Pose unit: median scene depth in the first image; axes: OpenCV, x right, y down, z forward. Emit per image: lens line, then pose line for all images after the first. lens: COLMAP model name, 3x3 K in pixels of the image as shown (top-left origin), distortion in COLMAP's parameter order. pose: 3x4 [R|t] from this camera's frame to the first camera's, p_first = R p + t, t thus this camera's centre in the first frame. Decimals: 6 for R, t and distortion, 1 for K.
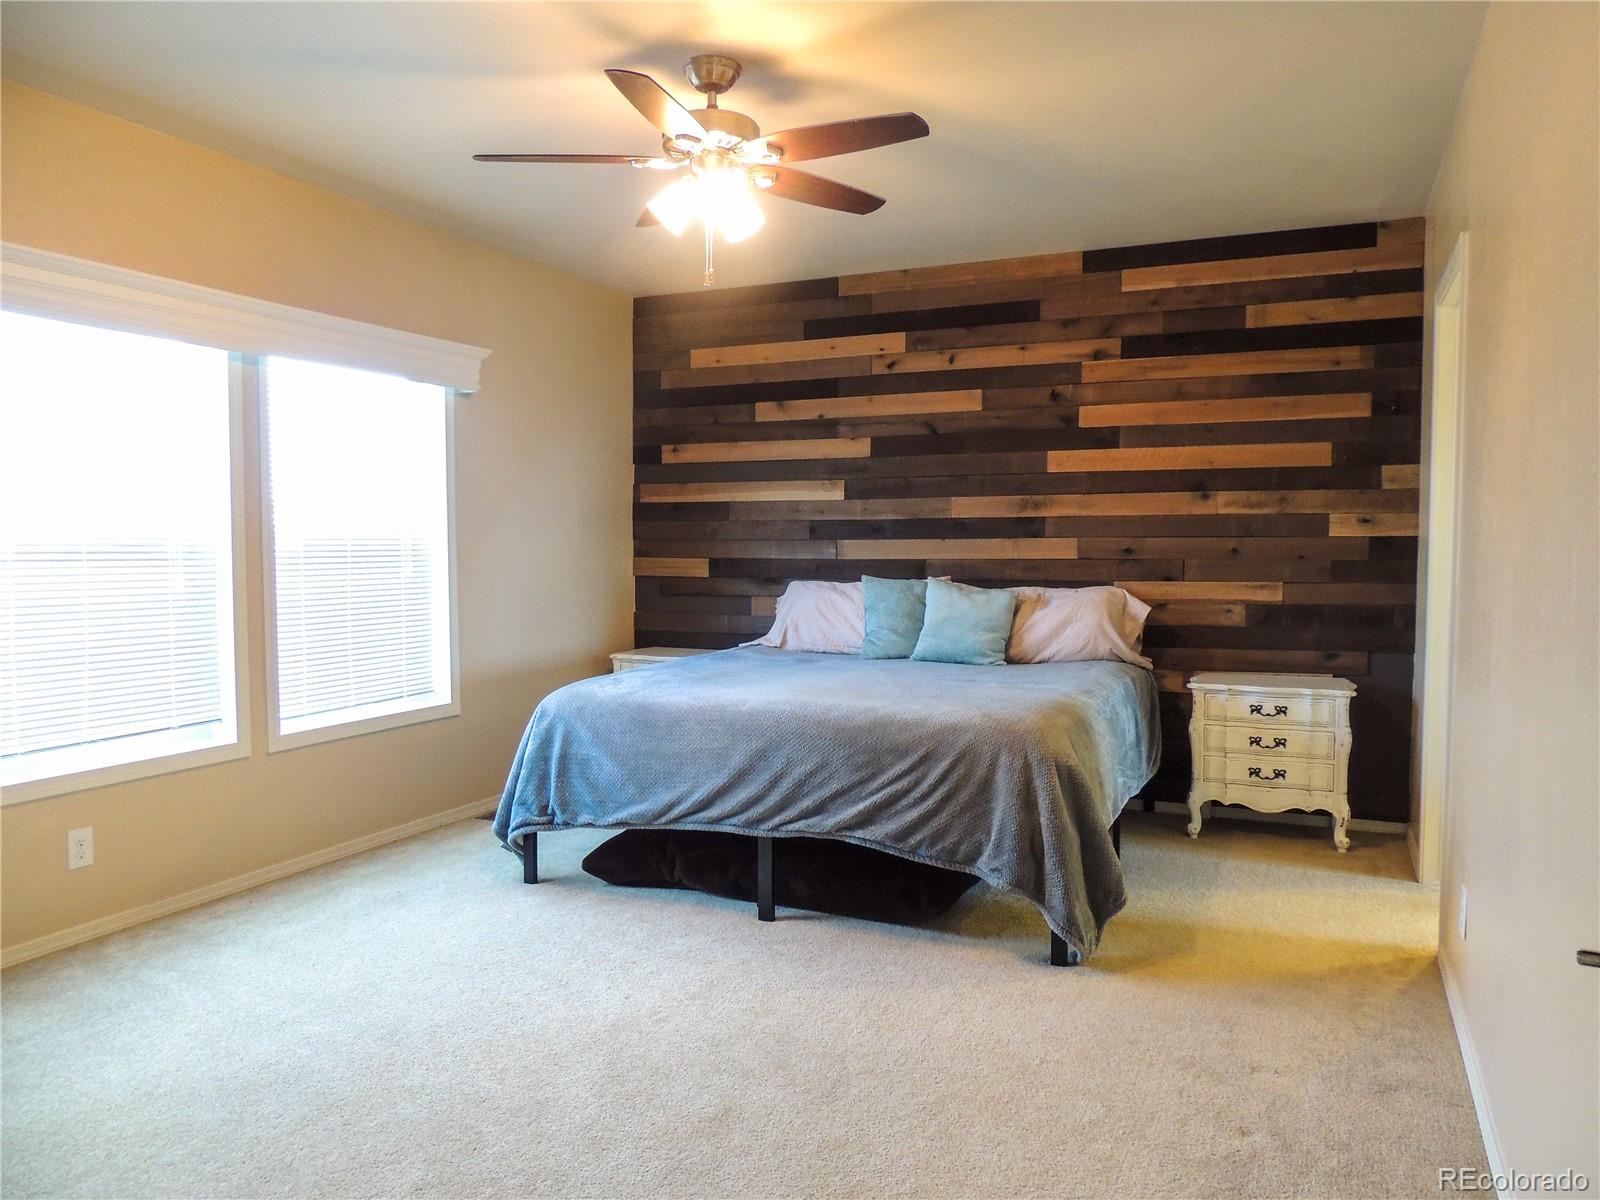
lens RADIAL K [[1211.8, 0, 790.0], [0, 1211.8, 603.0], [0, 0, 1]] dist [-0.009351, -0.001600]
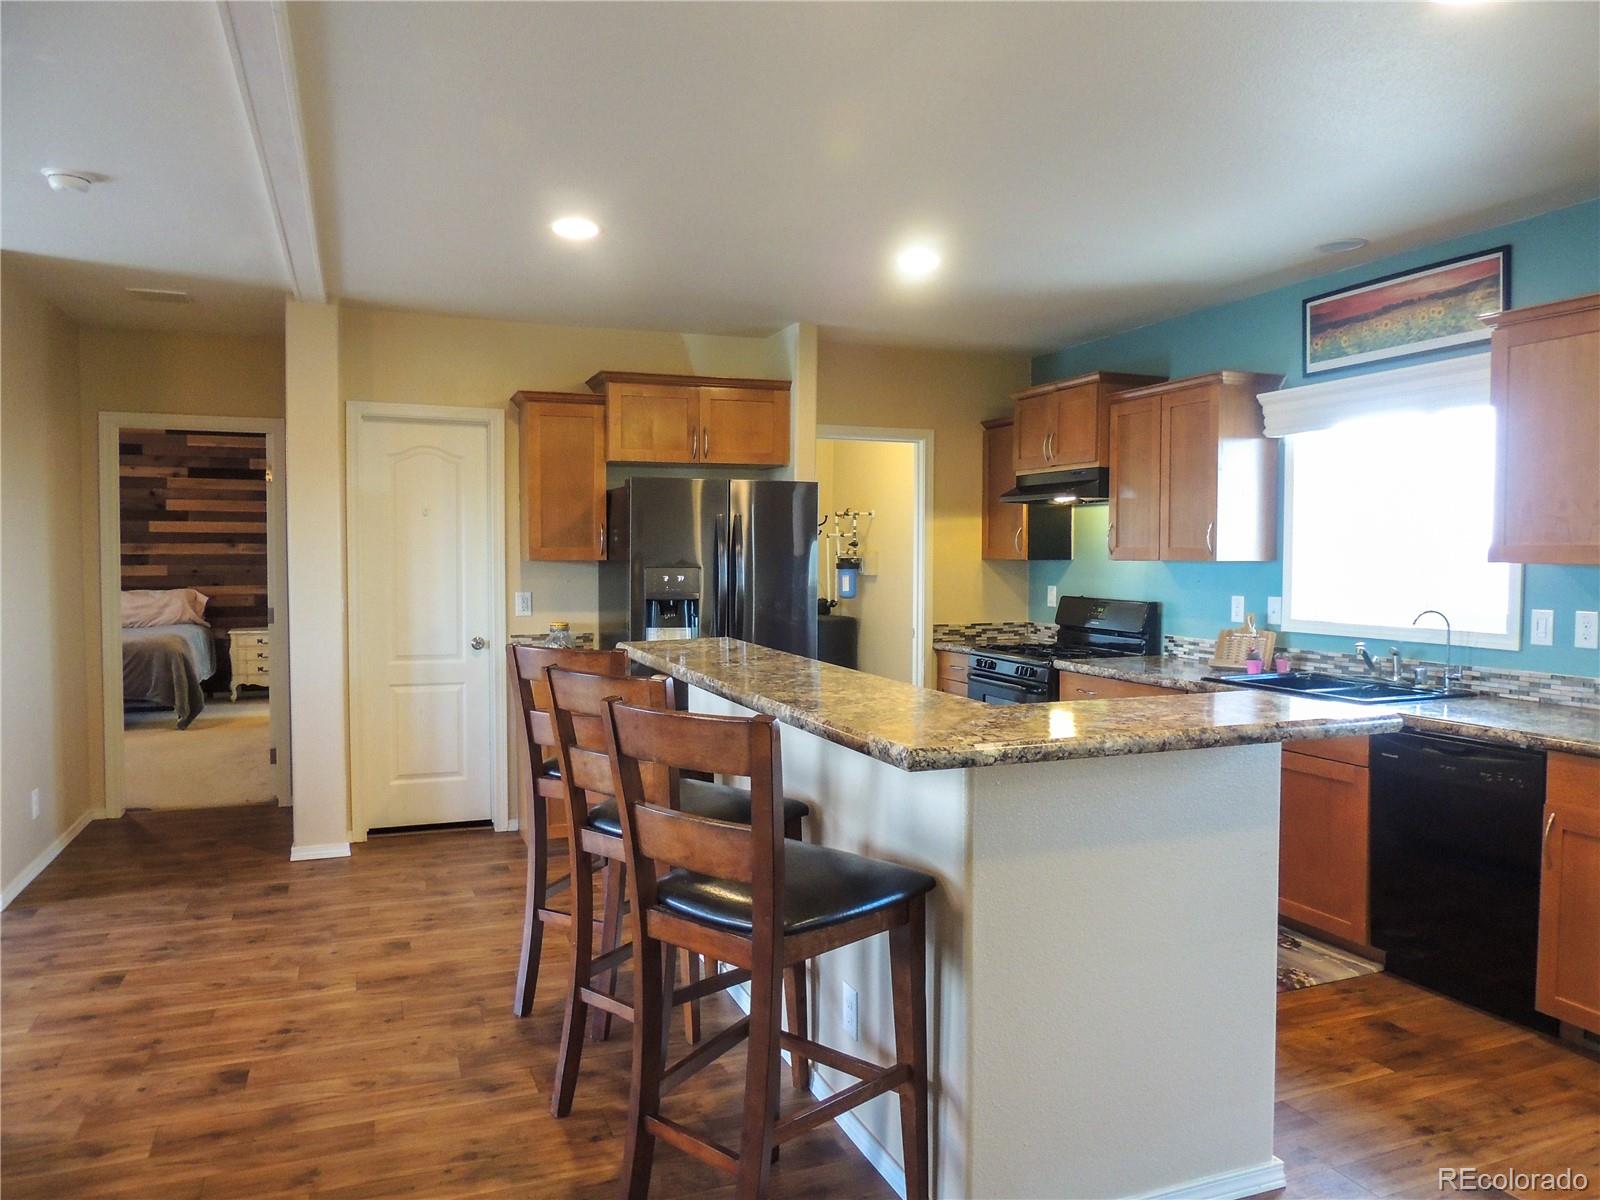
lens RADIAL K [[1130.9, 0, 795.6], [0, 1130.9, 608.0], [0, 0, 1]] dist [-0.022250, -0.000210]
pose [[0.702768, -0.031270, 0.710732, -0.375489], [0.033101, 0.999389, 0.011240, 0.032560], [-0.710649, 0.015627, 0.703374, -1.106219]]
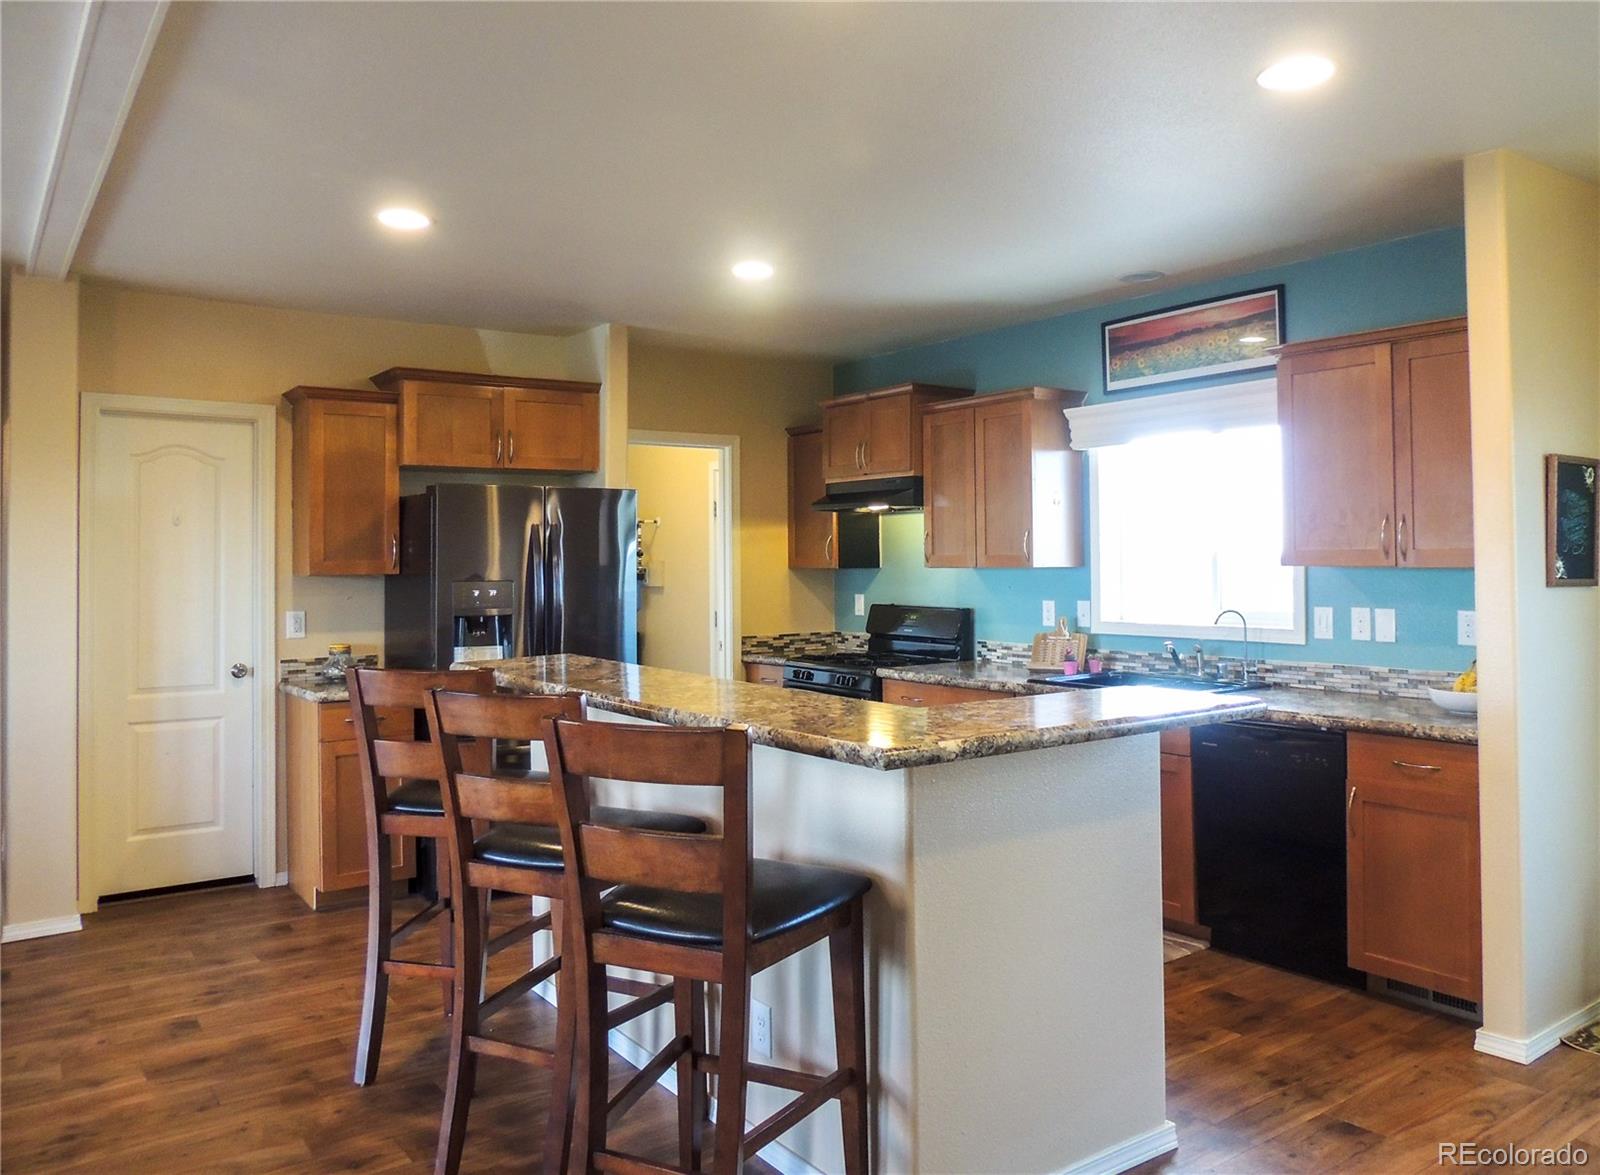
lens RADIAL K [[1211.8, 0, 850.2], [0, 1211.8, 549.7], [0, 0, 1]] dist [-0.009351, -0.001600]
pose [[0.488562, 0.006044, 0.872508, -0.531089], [0.051712, 0.998018, -0.035870, 0.027427], [-0.870995, 0.062643, 0.487281, -1.038451]]
